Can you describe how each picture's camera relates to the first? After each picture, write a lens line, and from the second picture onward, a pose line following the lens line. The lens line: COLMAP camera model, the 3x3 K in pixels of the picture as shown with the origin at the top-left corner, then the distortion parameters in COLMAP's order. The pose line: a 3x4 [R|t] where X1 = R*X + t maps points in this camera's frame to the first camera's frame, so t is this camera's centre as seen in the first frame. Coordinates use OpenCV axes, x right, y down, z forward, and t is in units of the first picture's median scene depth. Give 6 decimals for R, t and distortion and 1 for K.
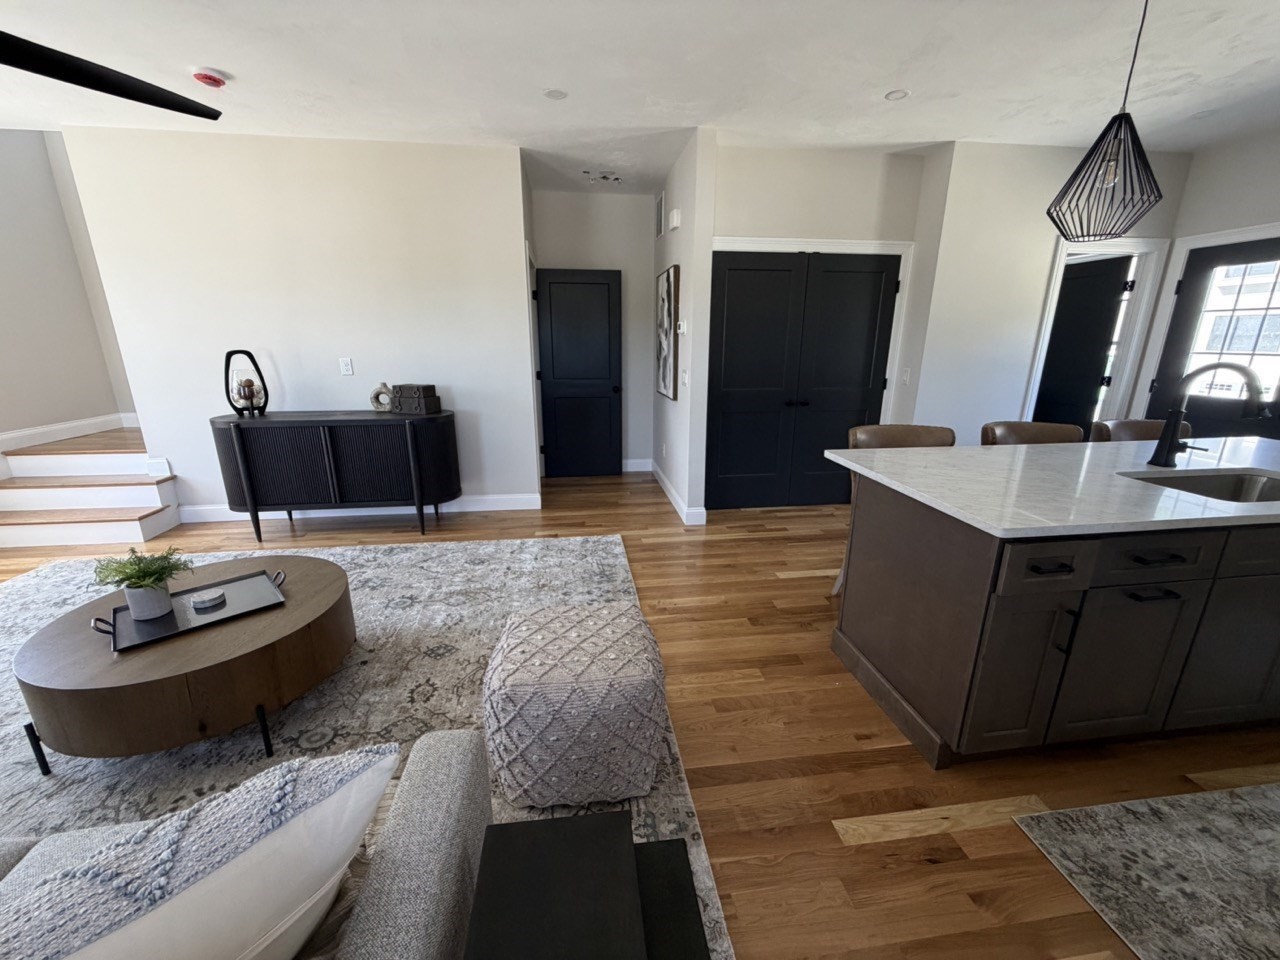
lens RADIAL K [[511.4, 0, 637.6], [0, 511.4, 478.6], [0, 0, 1]] dist [-0.001015, 0.000093]
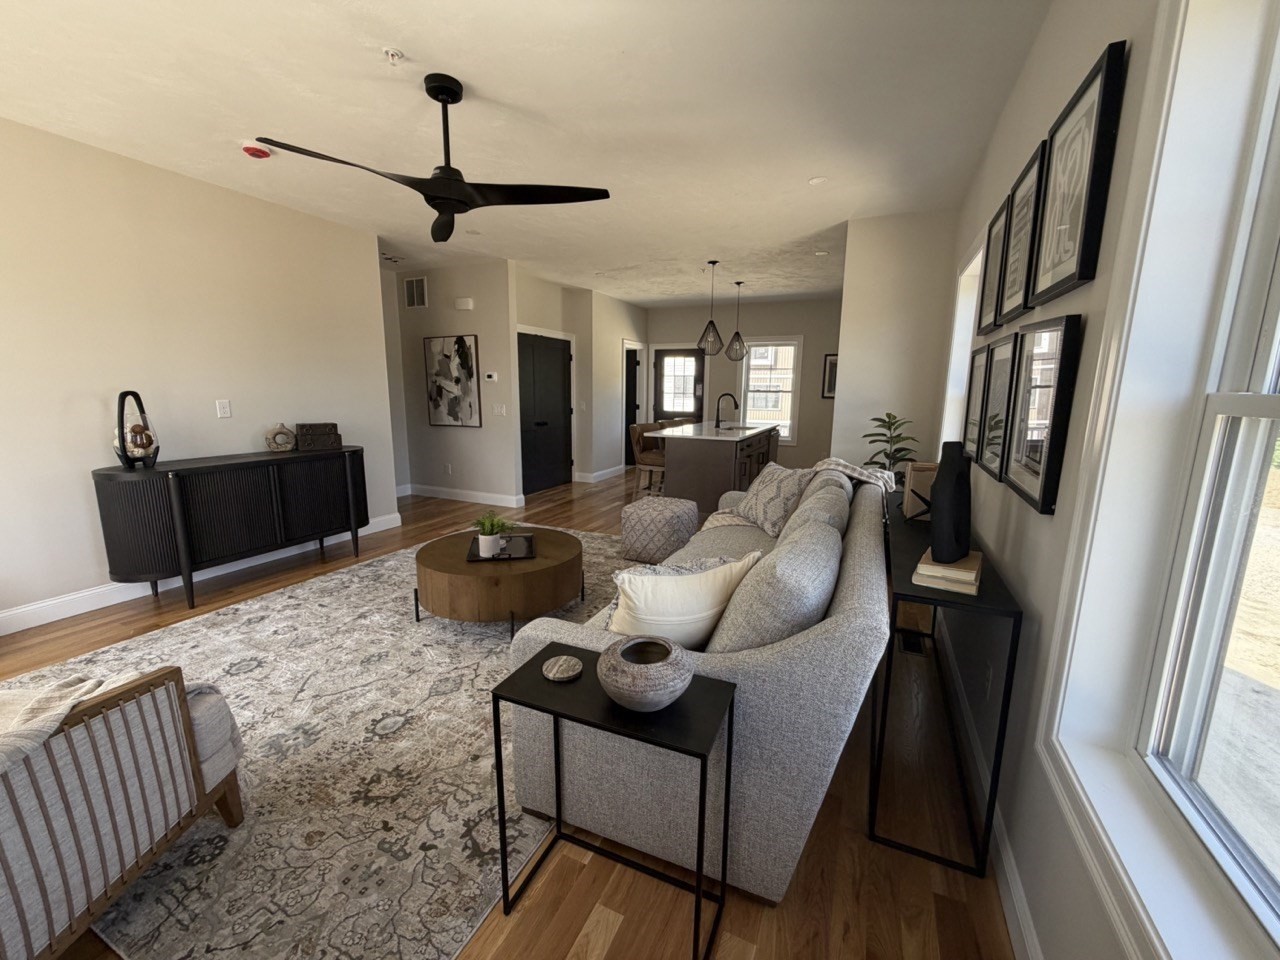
lens RADIAL K [[511.4, 0, 643.9], [0, 511.4, 483.7], [0, 0, 1]] dist [-0.001015, 0.000093]
pose [[0.528780, -0.150419, 0.835324, -0.980450], [0.216879, 0.975445, 0.038361, 0.047968], [-0.820582, 0.160880, 0.548418, -0.134111]]
